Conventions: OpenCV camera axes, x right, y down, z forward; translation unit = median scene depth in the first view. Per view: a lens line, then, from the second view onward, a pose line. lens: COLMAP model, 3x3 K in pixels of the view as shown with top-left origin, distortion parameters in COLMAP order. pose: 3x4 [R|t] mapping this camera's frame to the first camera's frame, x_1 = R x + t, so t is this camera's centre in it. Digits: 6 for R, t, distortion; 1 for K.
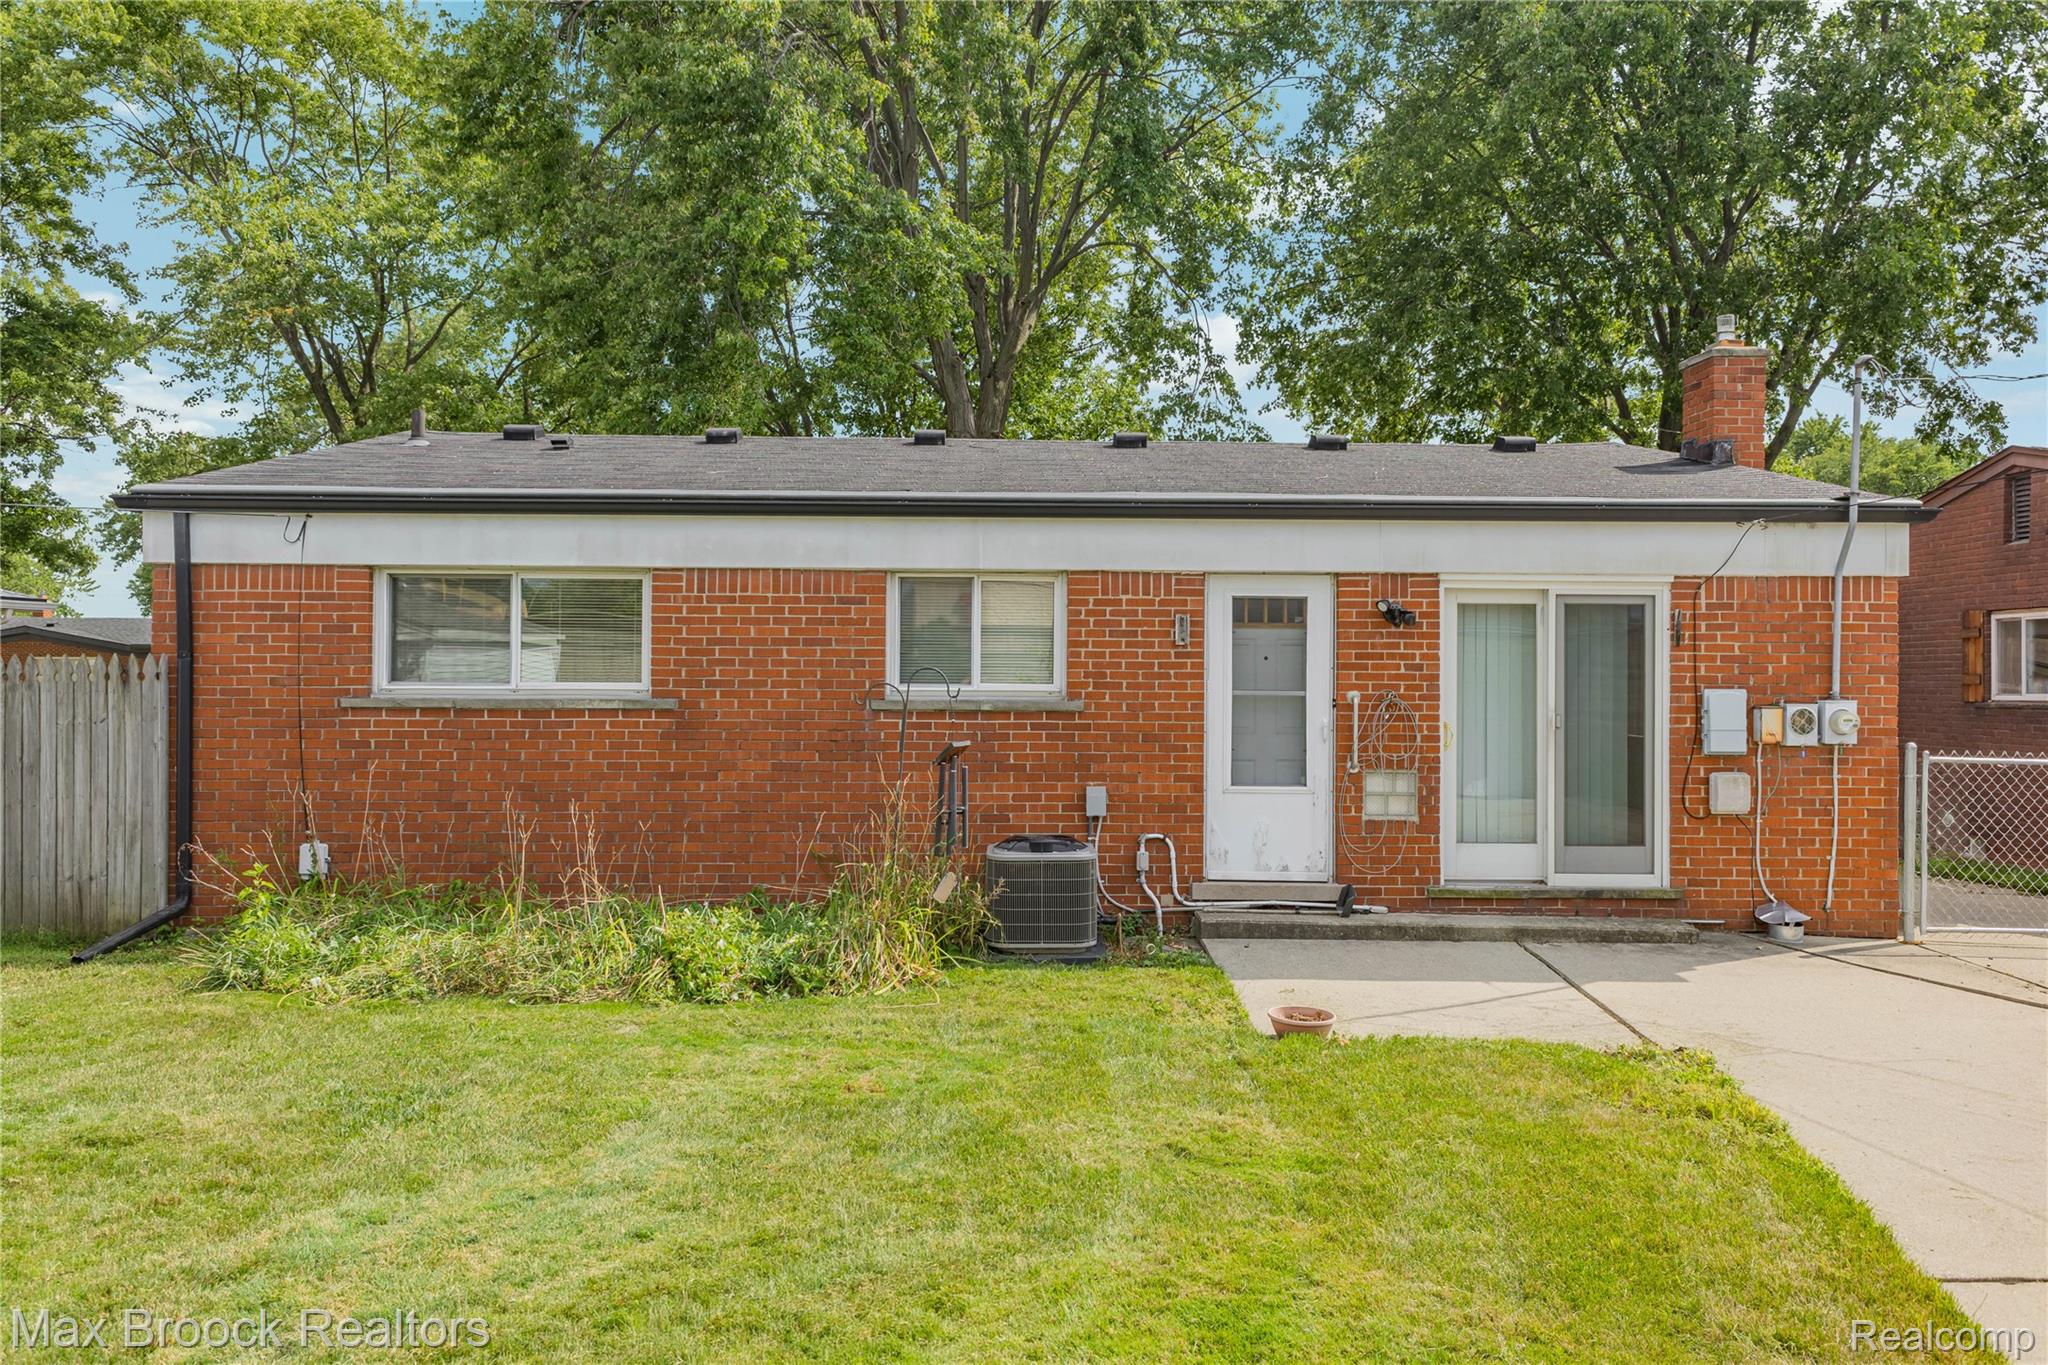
lens RADIAL K [[1422.5, 0, 1024.0], [0, 1422.5, 682.5], [0, 0, 1]] dist [0.026204, -0.005244]
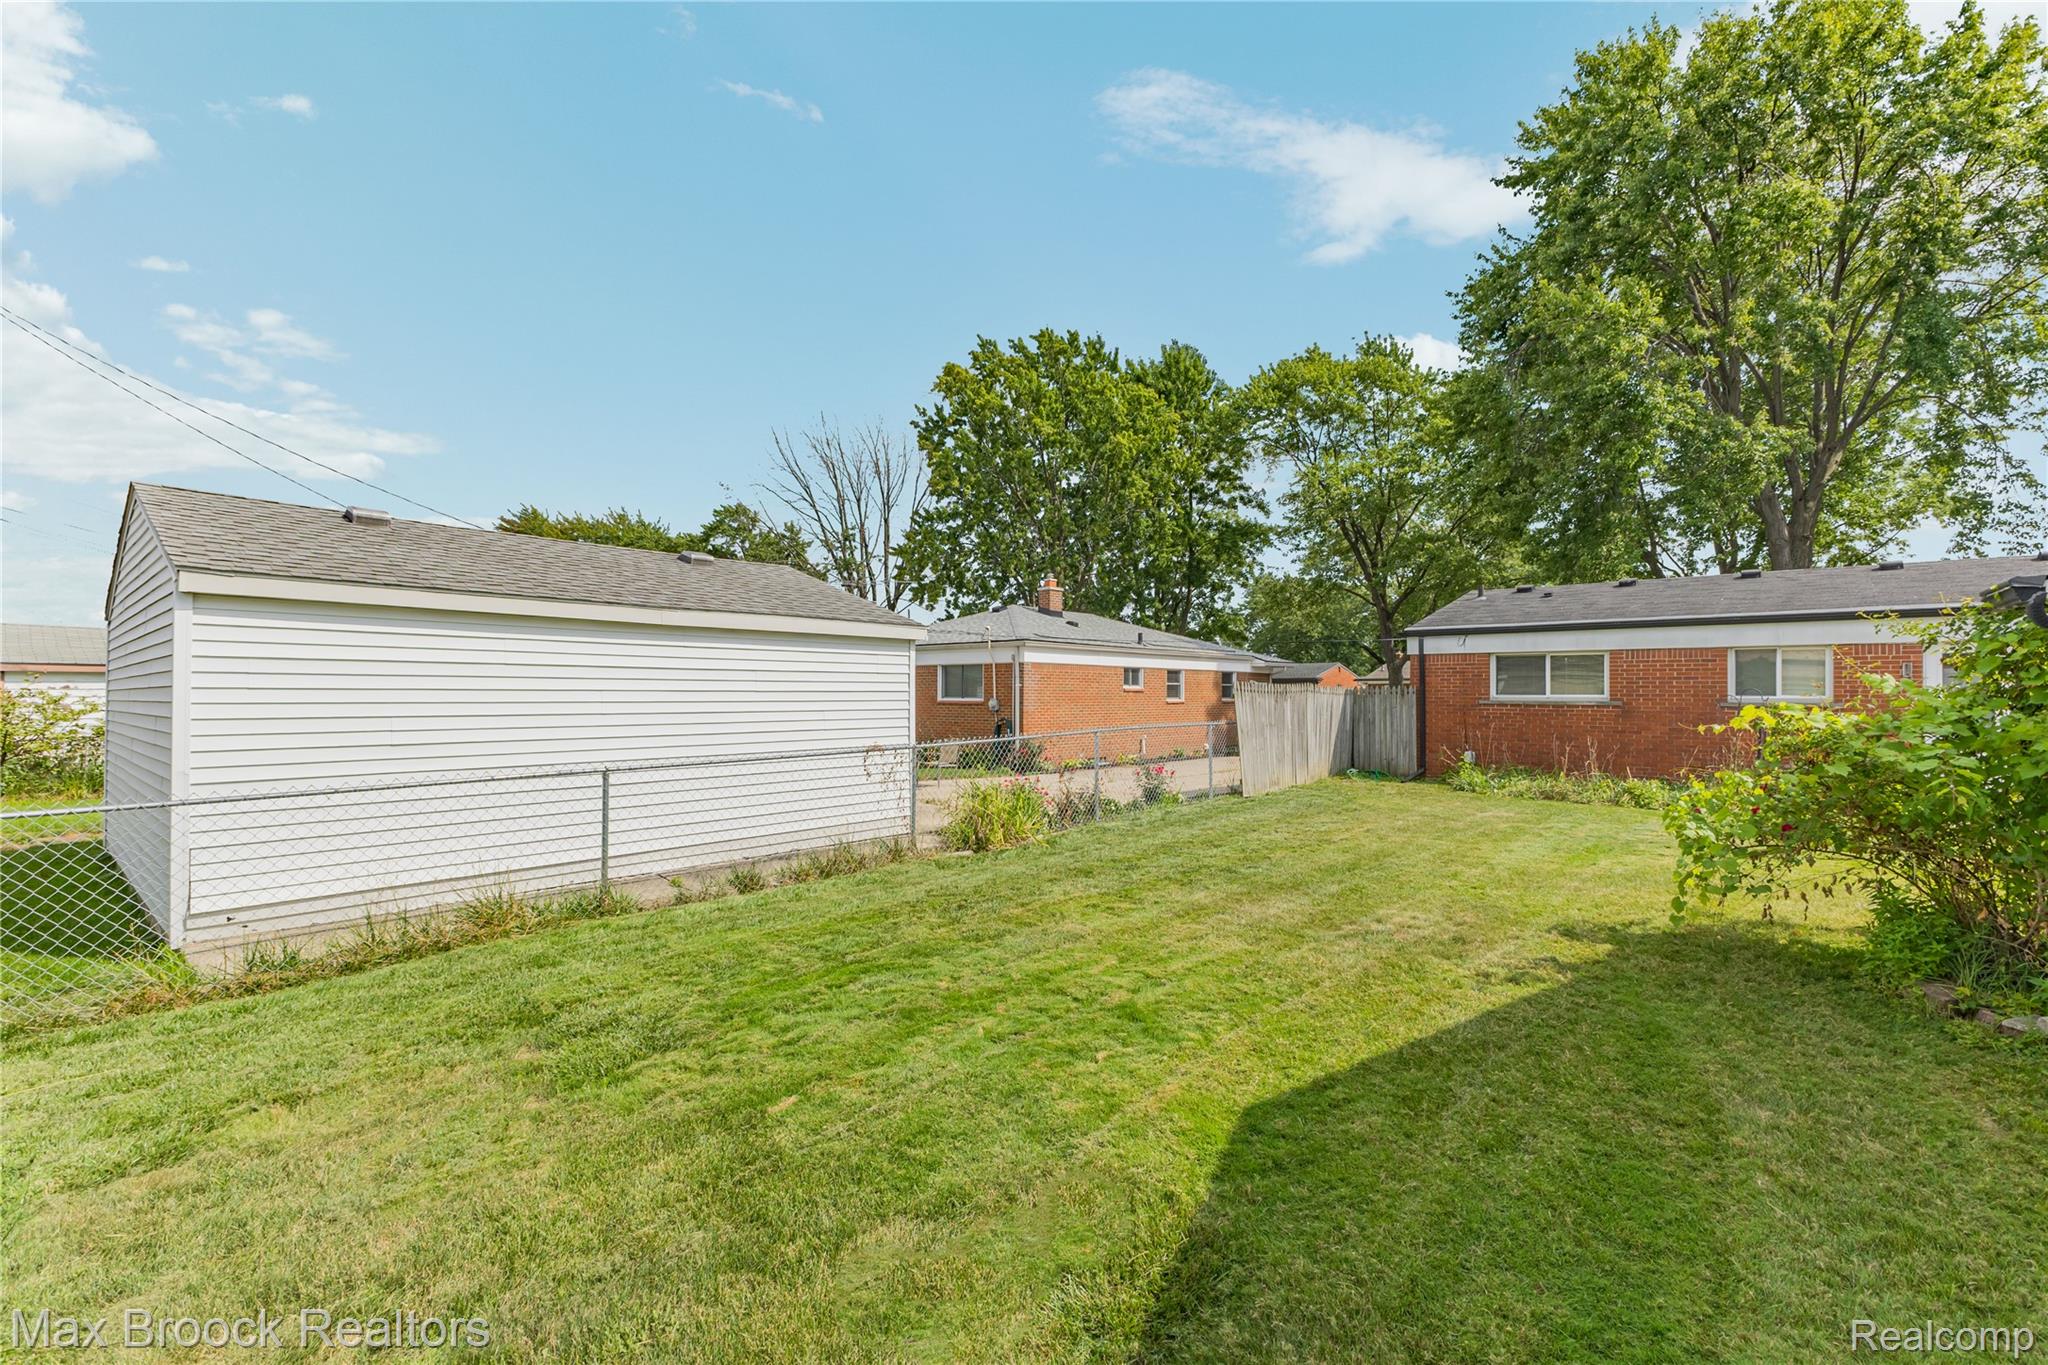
lens RADIAL K [[883.9, 0, 1024.0], [0, 883.9, 682.5], [0, 0, 1]] dist [0.013742, 0.000443]
pose [[0.731281, -0.010260, -0.681999, 0.058133], [0.001445, 0.999908, -0.013493, -0.002223], [0.682075, 0.008882, 0.731228, -0.871680]]
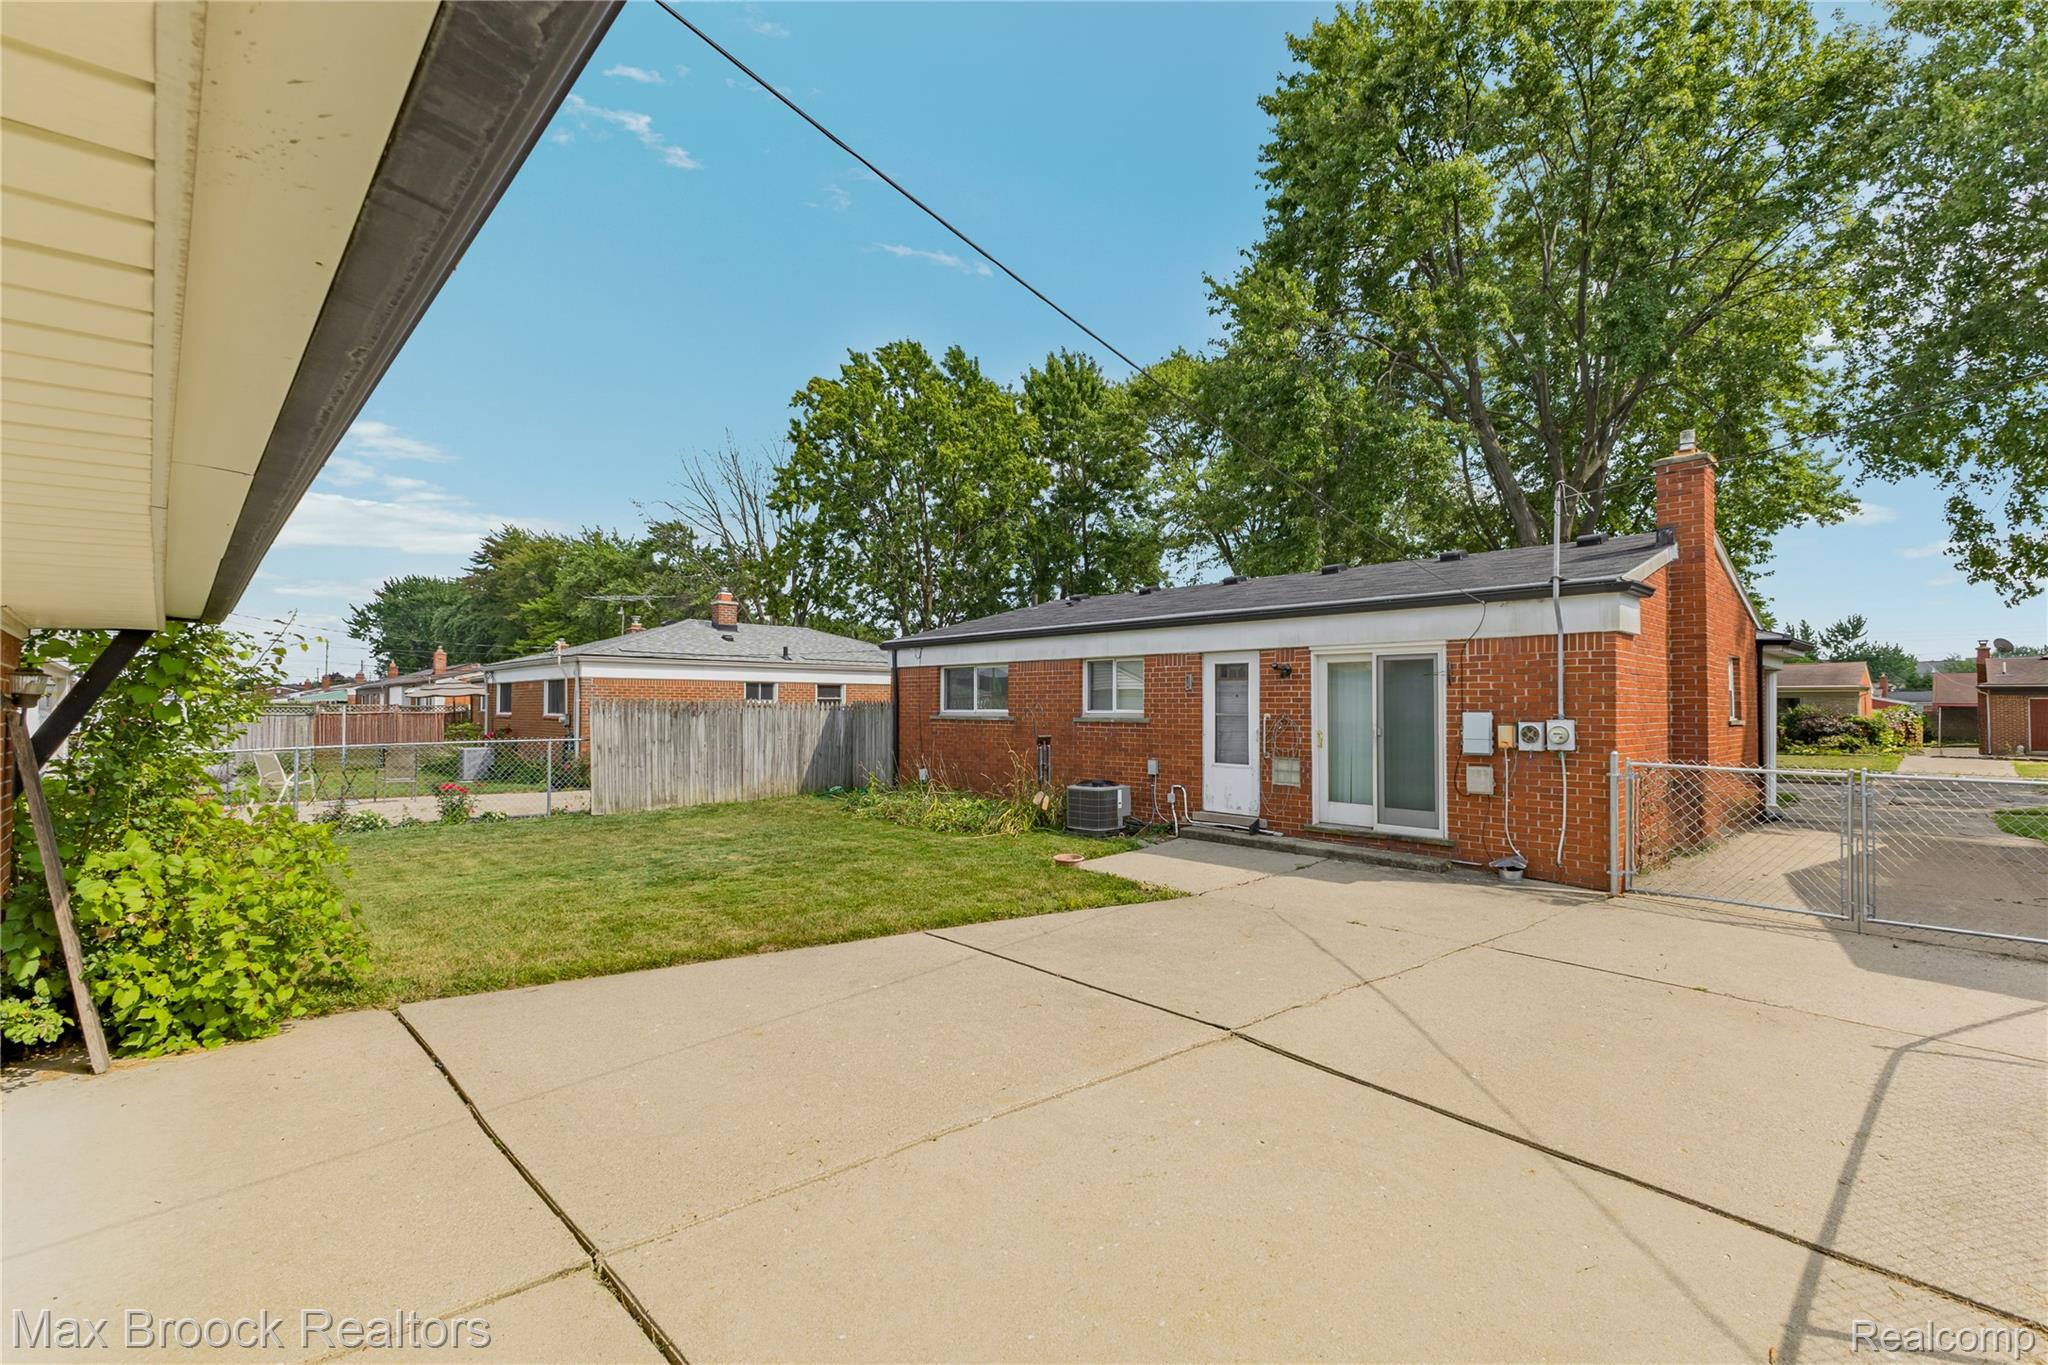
lens RADIAL K [[913.7, 0, 1024.0], [0, 913.7, 682.5], [0, 0, 1]] dist [0.001494, 0.000229]
pose [[0.670943, -0.024424, -0.741107, 0.888123], [0.002103, 0.999516, -0.031037, 0.002099], [0.741506, 0.019265, 0.670670, -0.018271]]
